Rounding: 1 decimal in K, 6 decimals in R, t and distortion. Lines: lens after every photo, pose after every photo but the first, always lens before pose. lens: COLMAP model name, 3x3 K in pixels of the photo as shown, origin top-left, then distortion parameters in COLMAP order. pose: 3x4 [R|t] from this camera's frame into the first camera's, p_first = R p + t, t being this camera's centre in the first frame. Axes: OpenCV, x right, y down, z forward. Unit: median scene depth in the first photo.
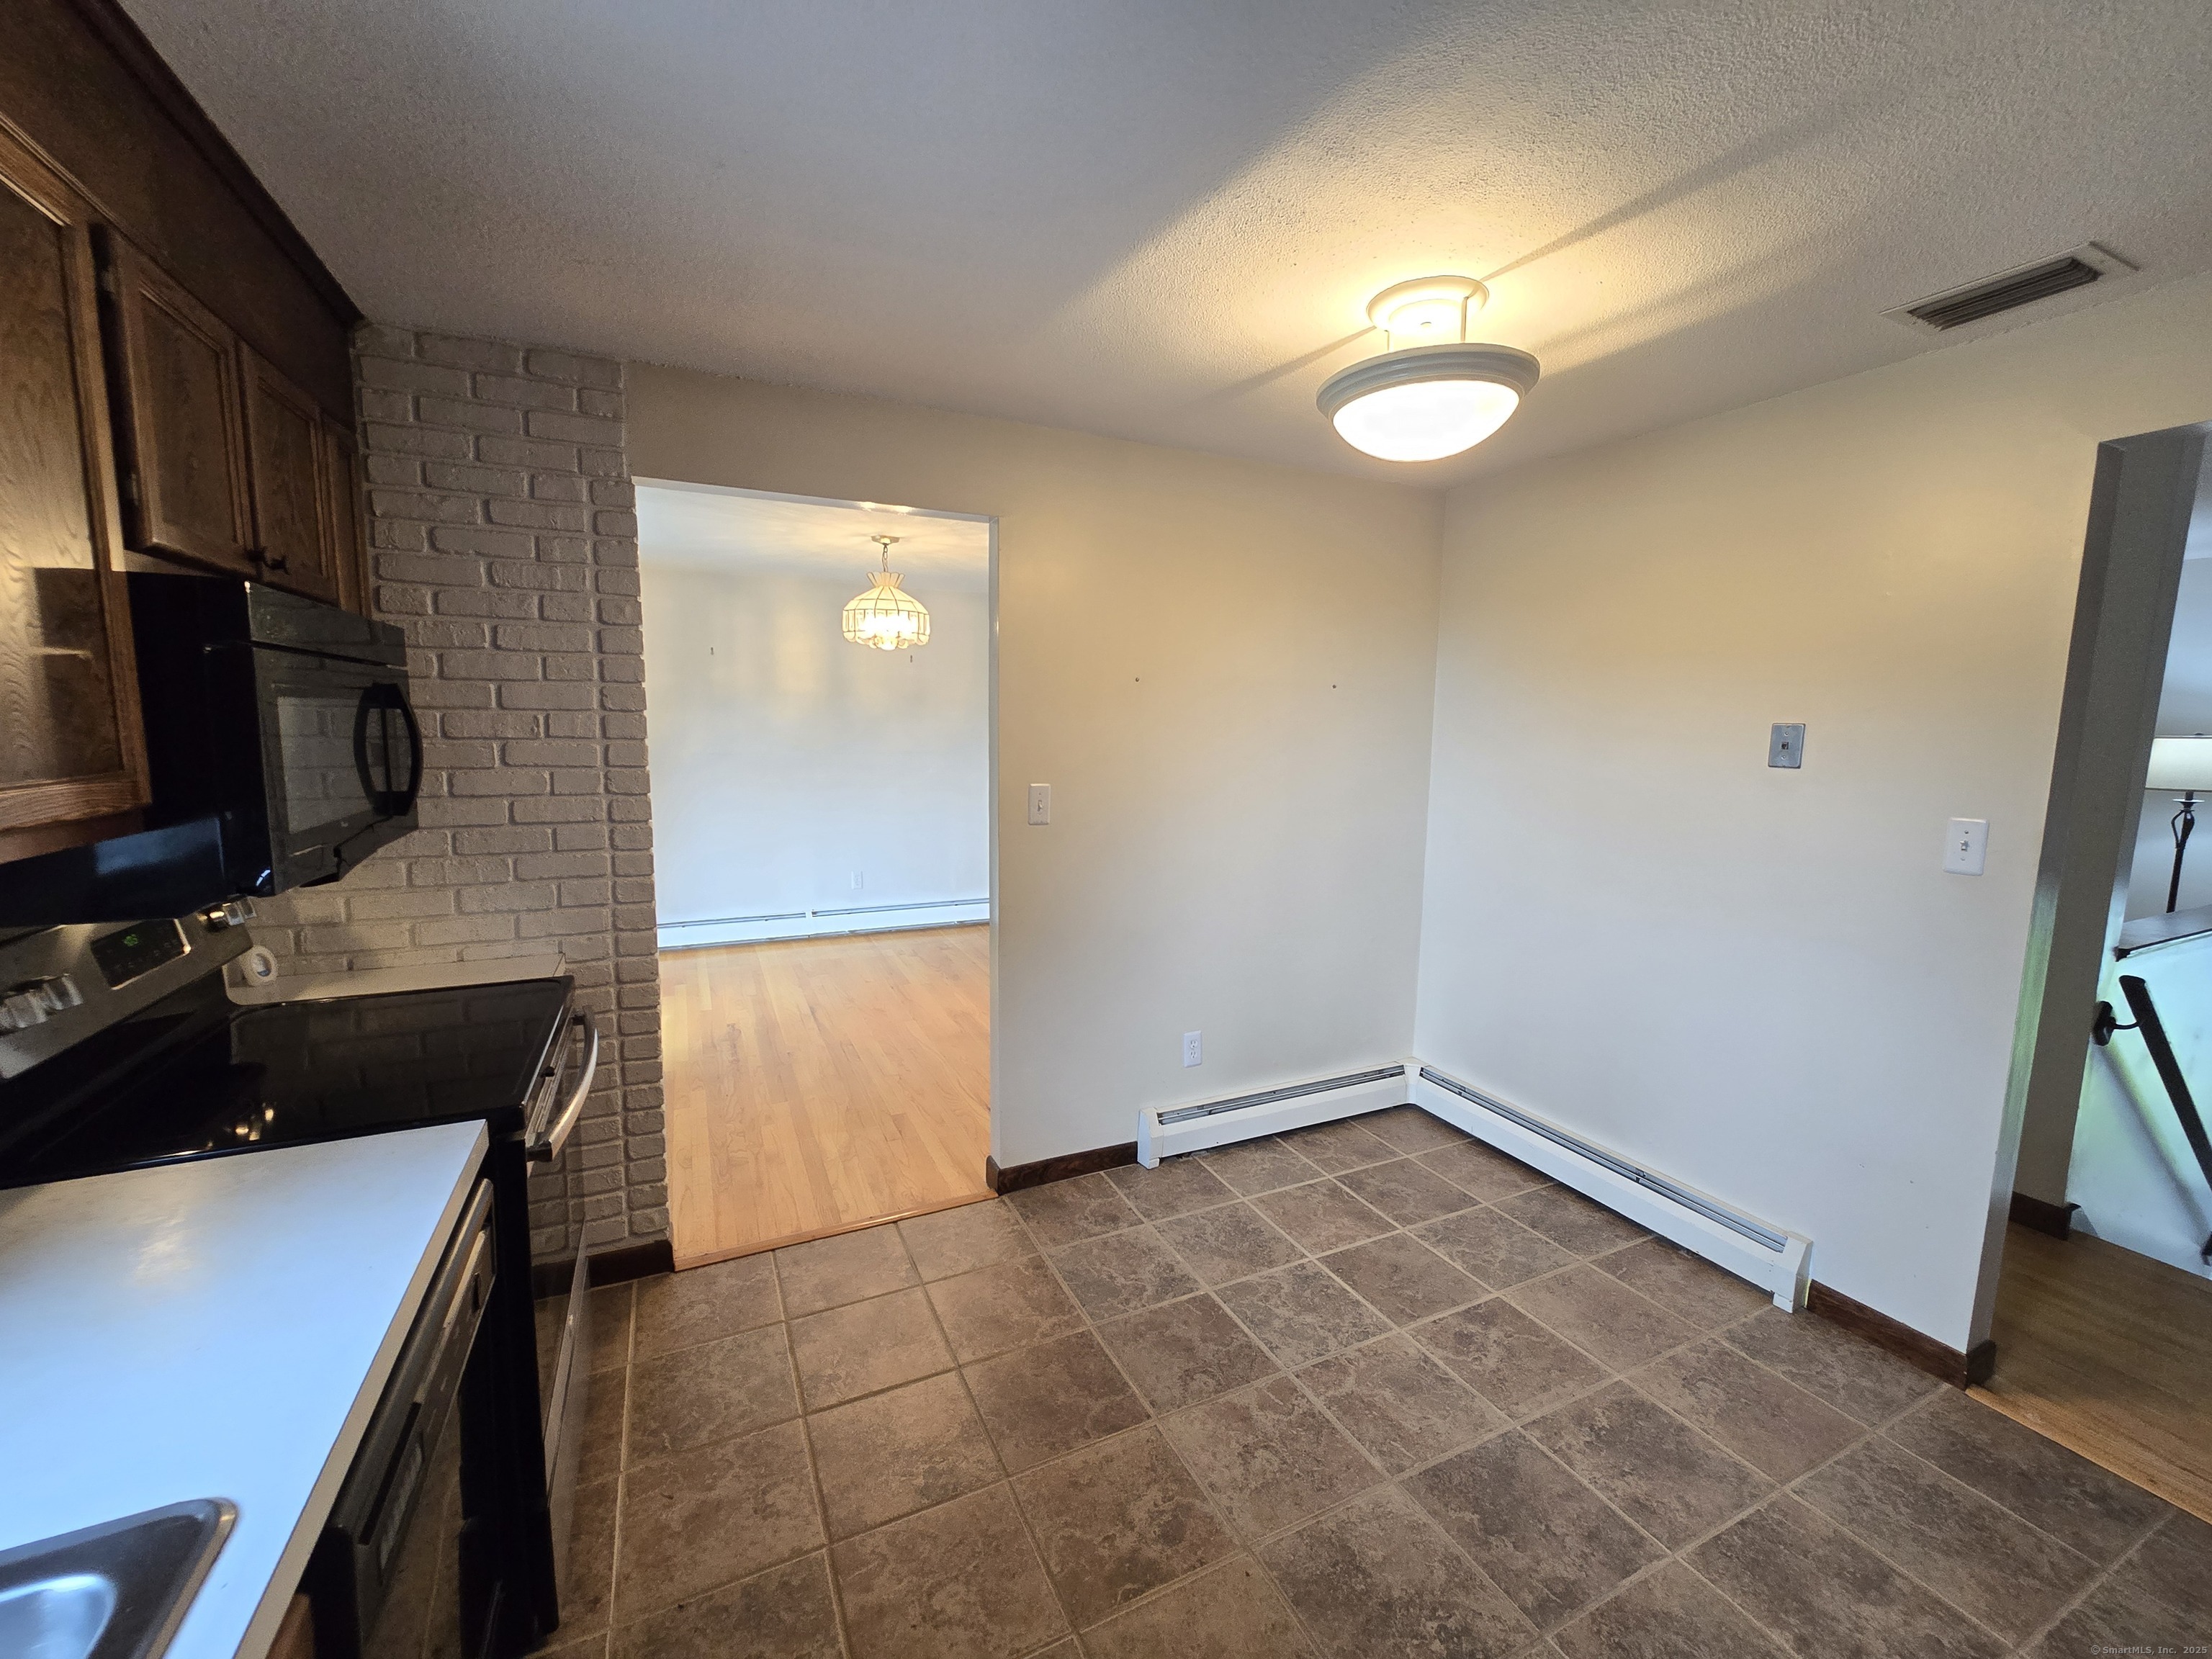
lens RADIAL K [[905.2, 0, 1104.5], [0, 905.2, 832.0], [0, 0, 1]] dist [-0.005709, 0.000555]
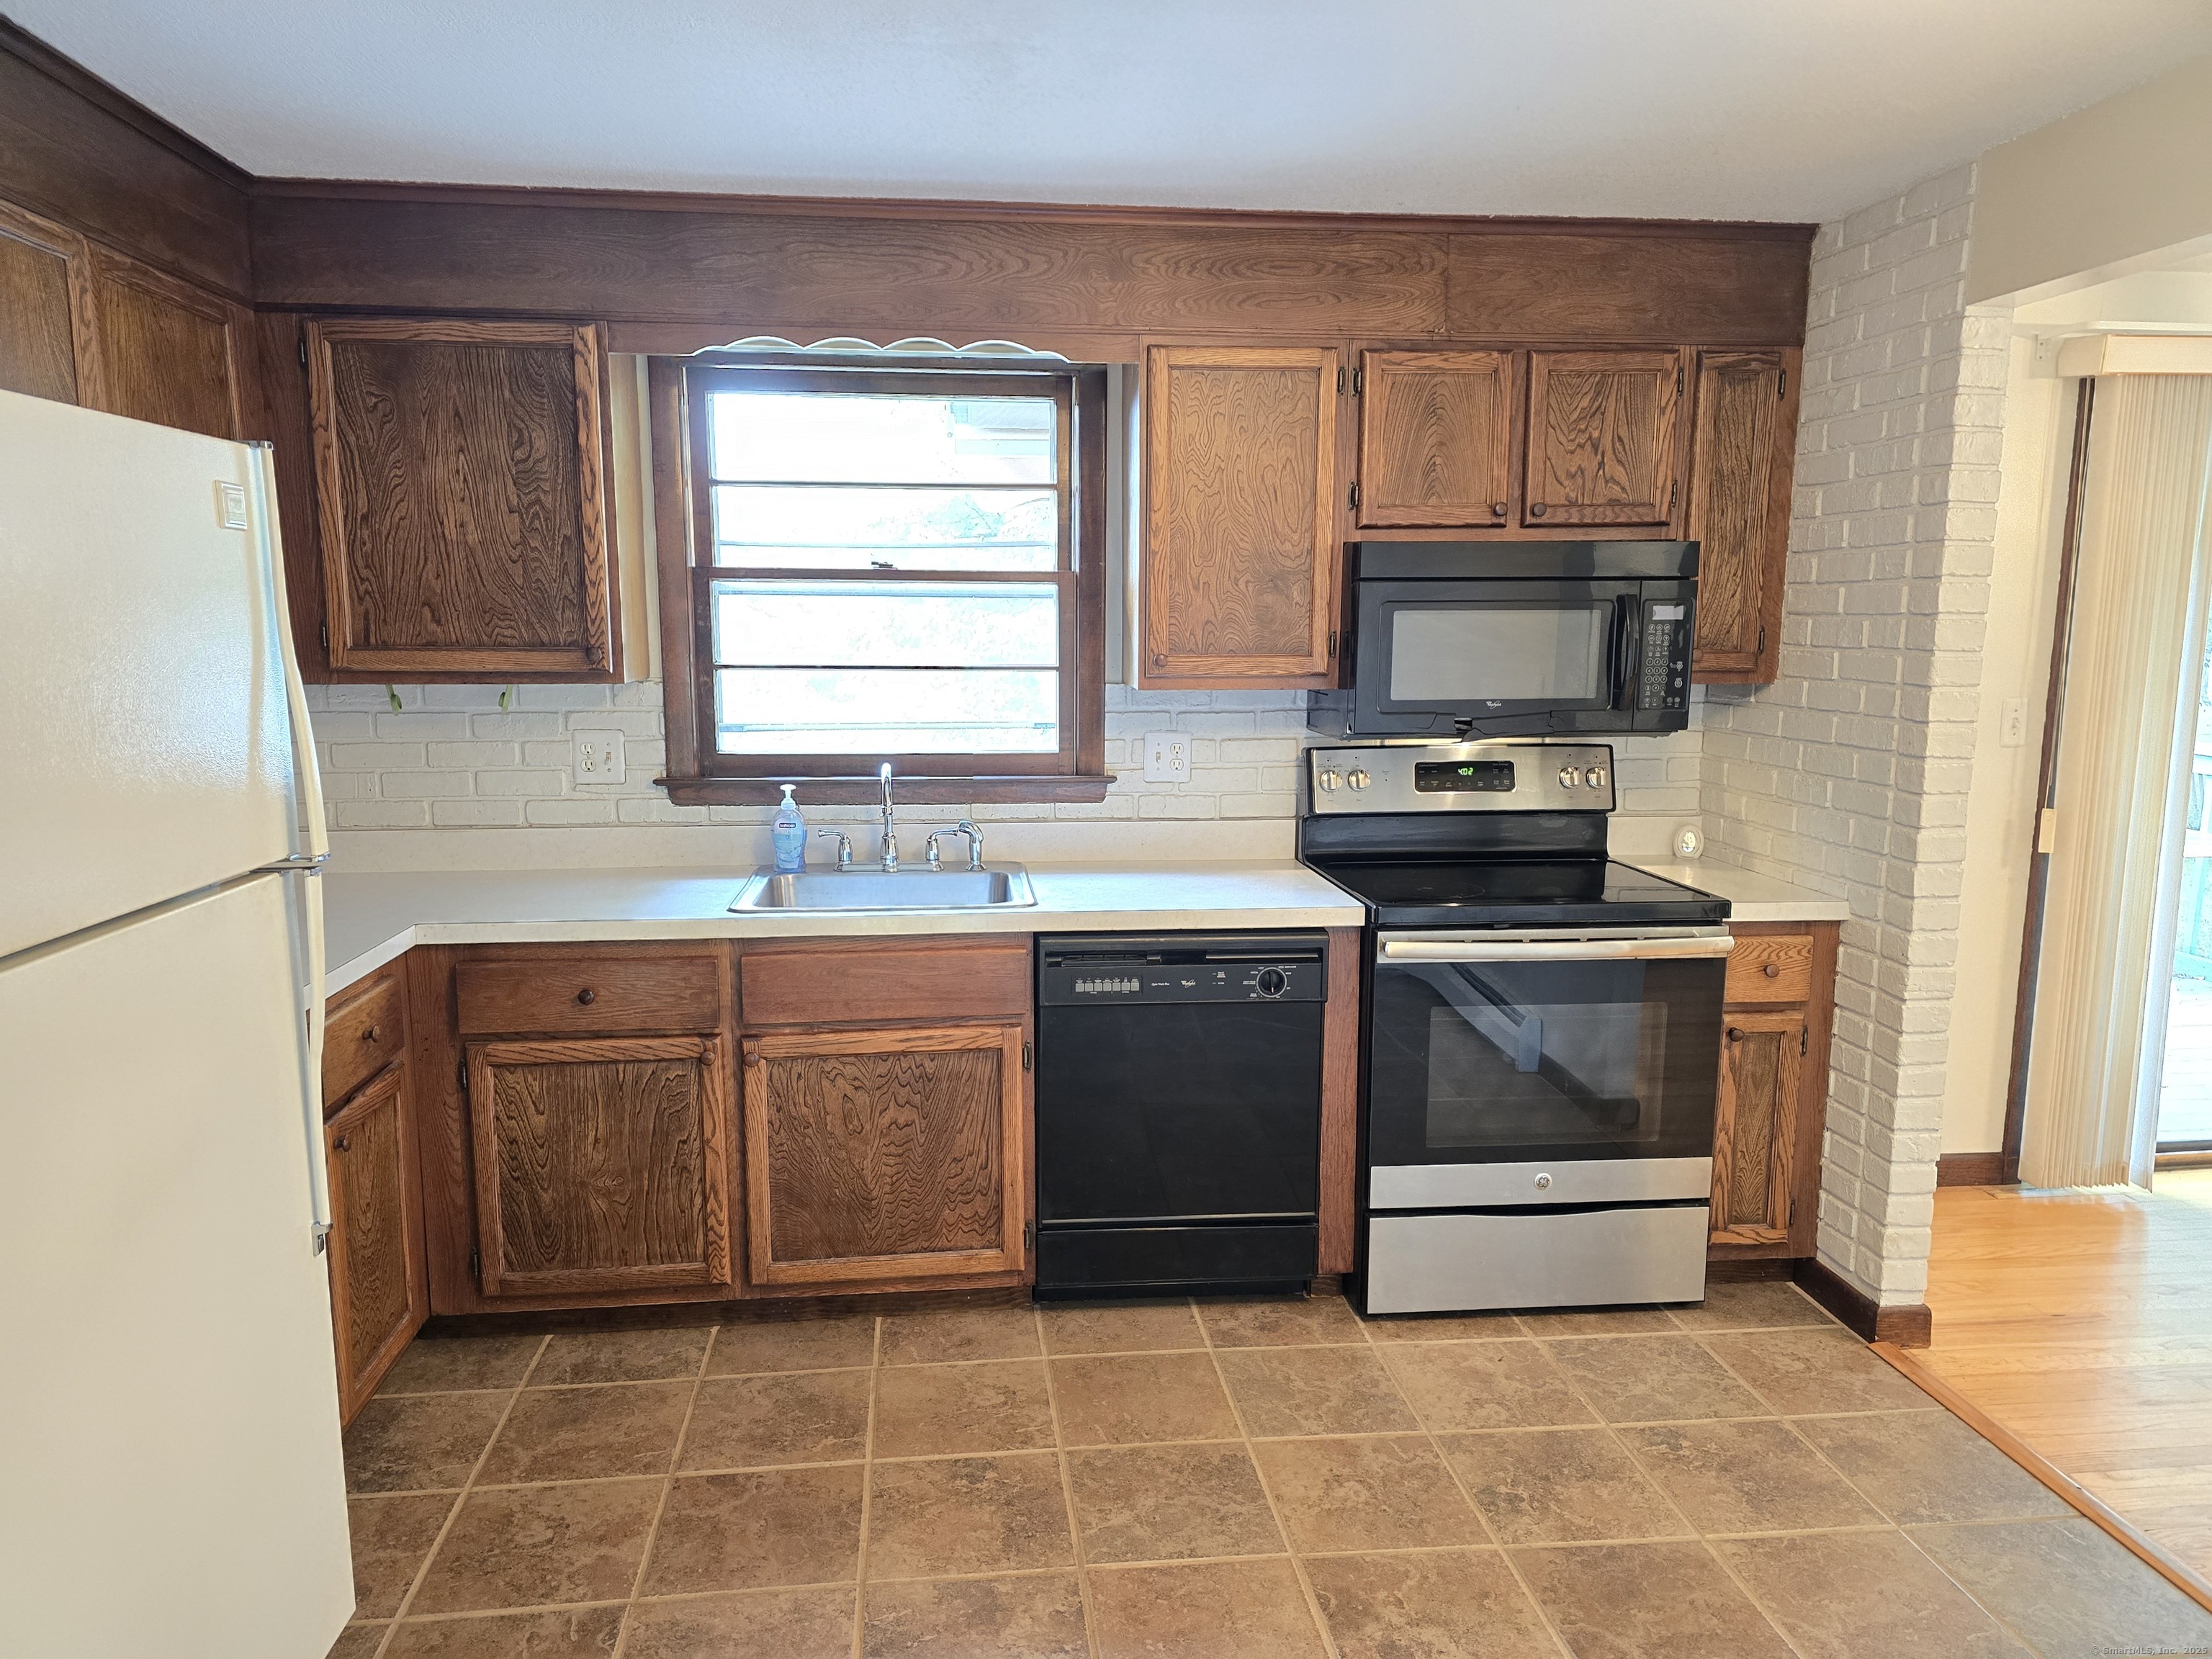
lens RADIAL K [[1467.4, 0, 1083.3], [0, 1467.4, 848.6], [0, 0, 1]] dist [0.061351, -0.057435]
pose [[-0.337697, 0.131512, -0.932022, 0.650936], [-0.122210, 0.975683, 0.181953, -0.055836], [0.933288, 0.175347, -0.313413, 0.522577]]
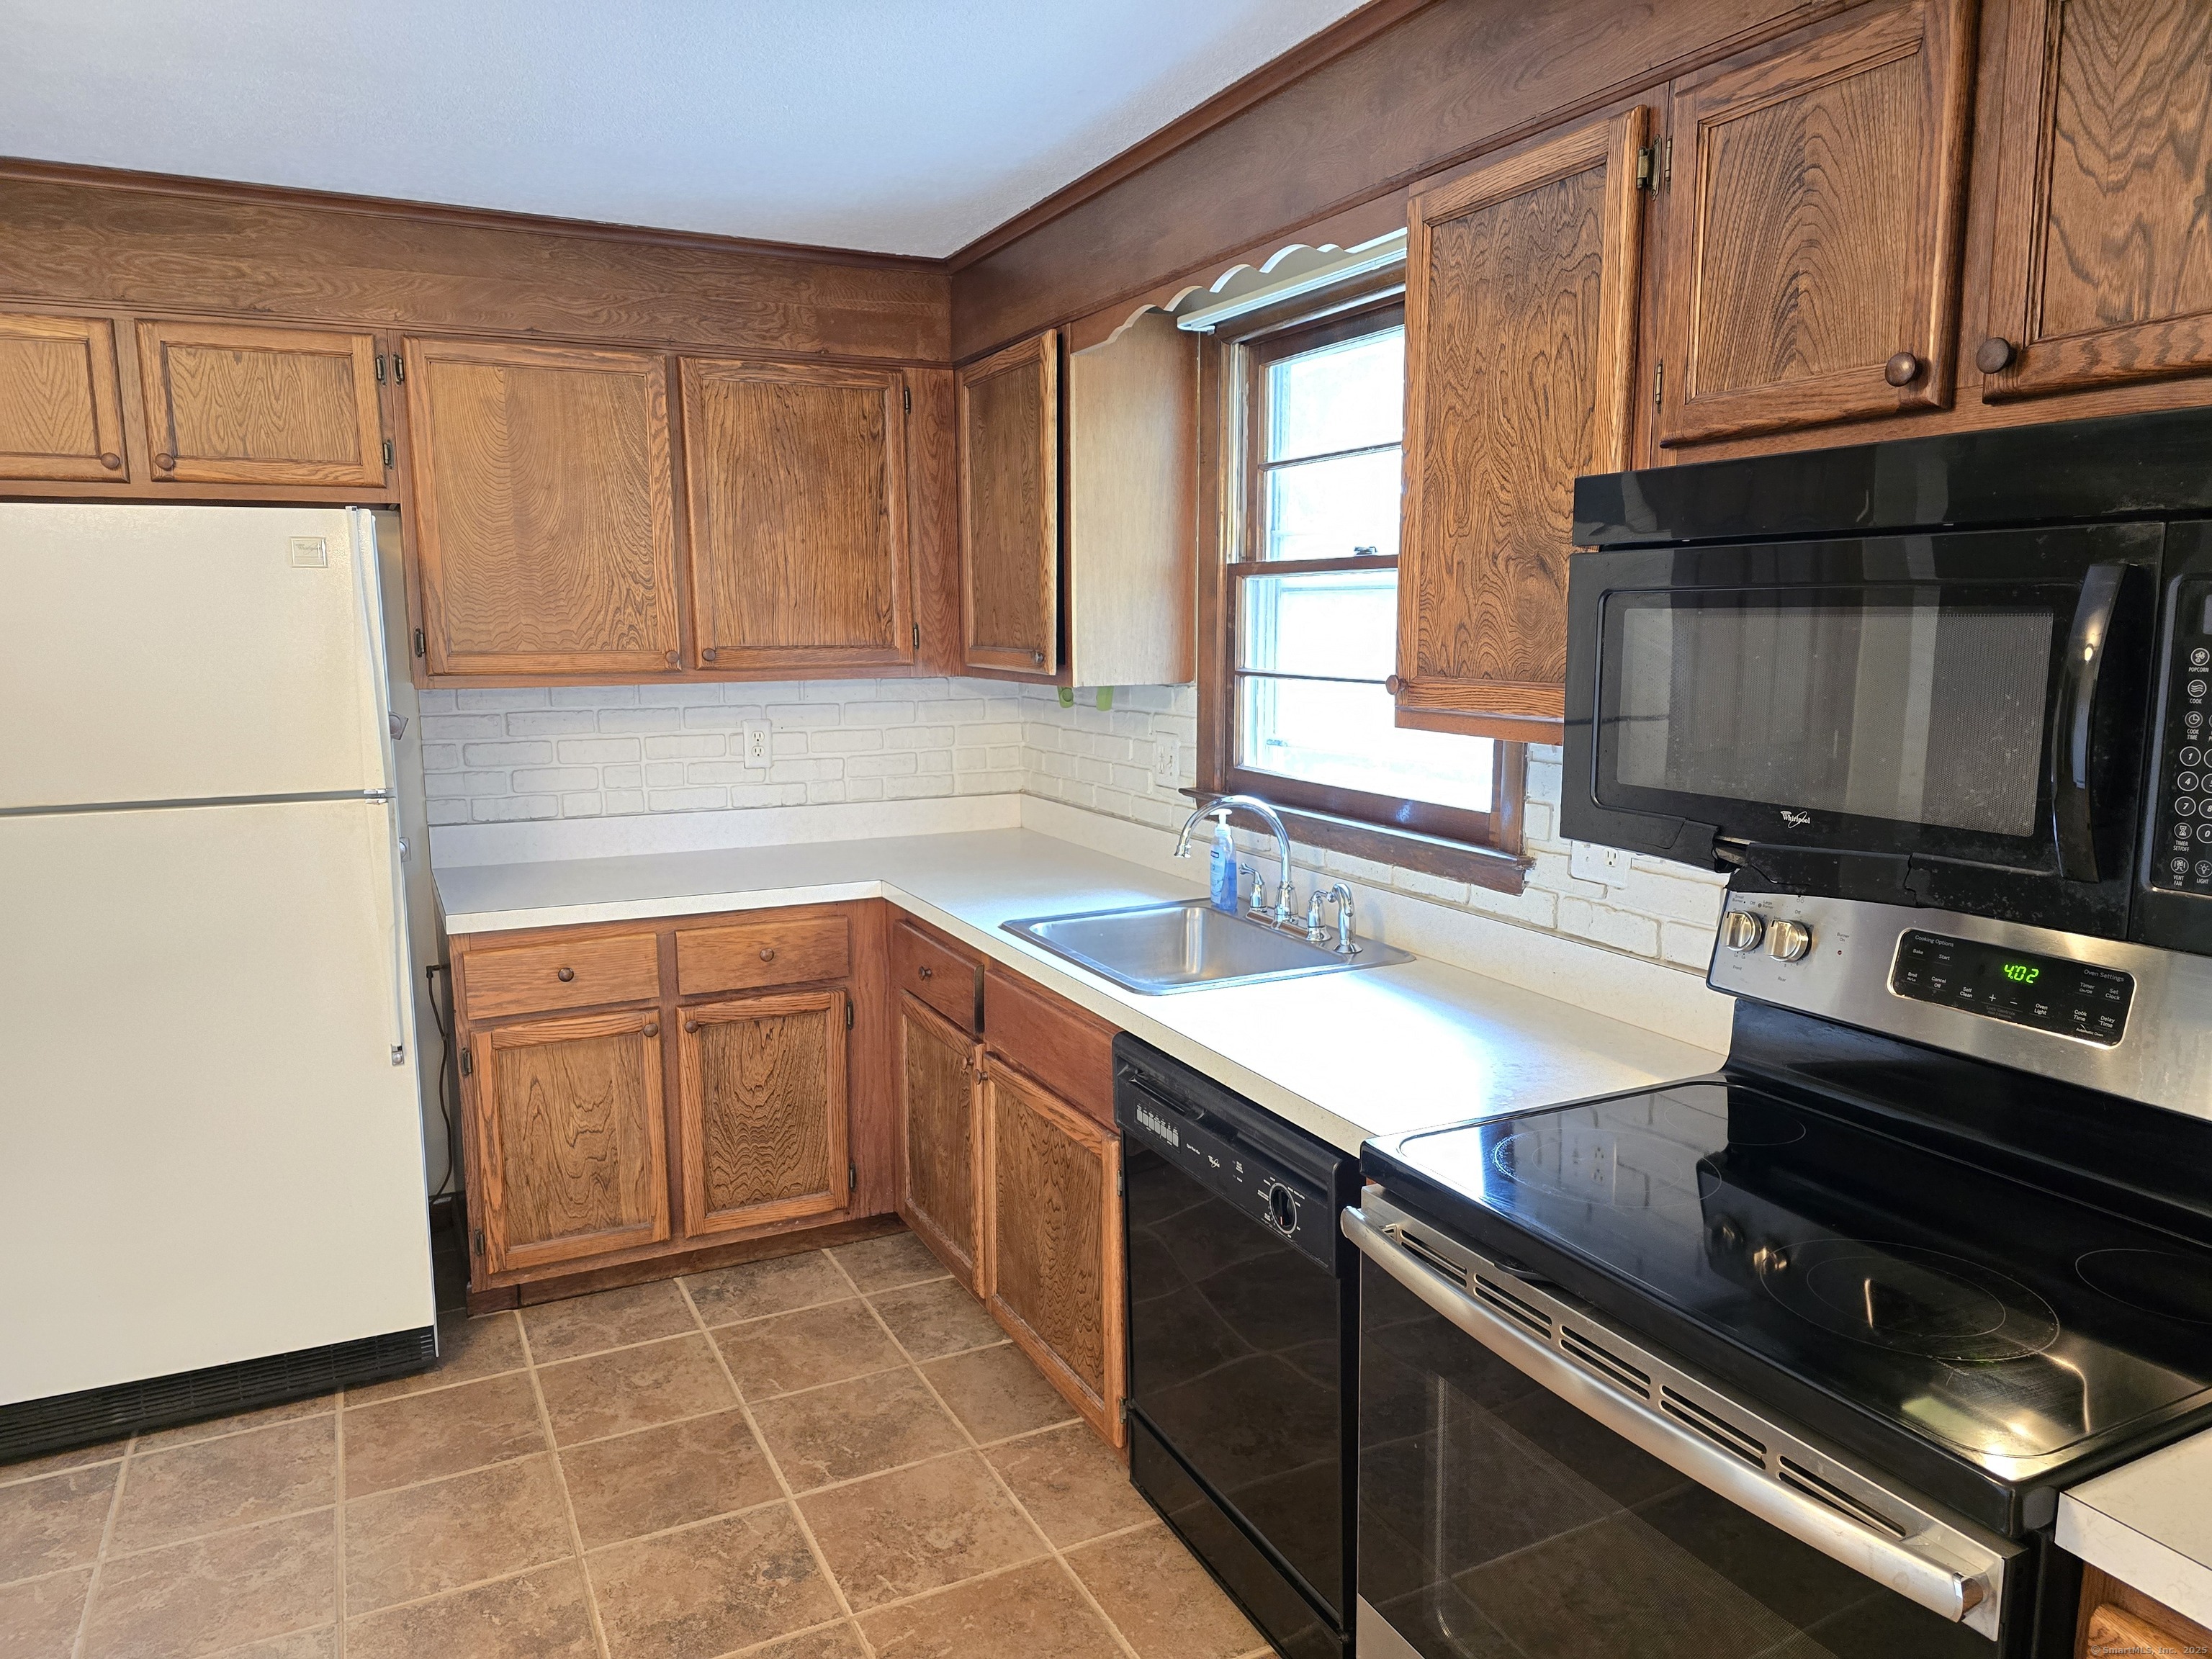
lens RADIAL K [[1467.4, 0, 1098.6], [0, 1467.4, 842.1], [0, 0, 1]] dist [0.061351, -0.057435]
pose [[-0.999700, -0.003753, -0.024195, -0.161136], [-0.010322, 0.960683, 0.277457, -0.117848], [0.022202, 0.277623, -0.960433, 0.876028]]
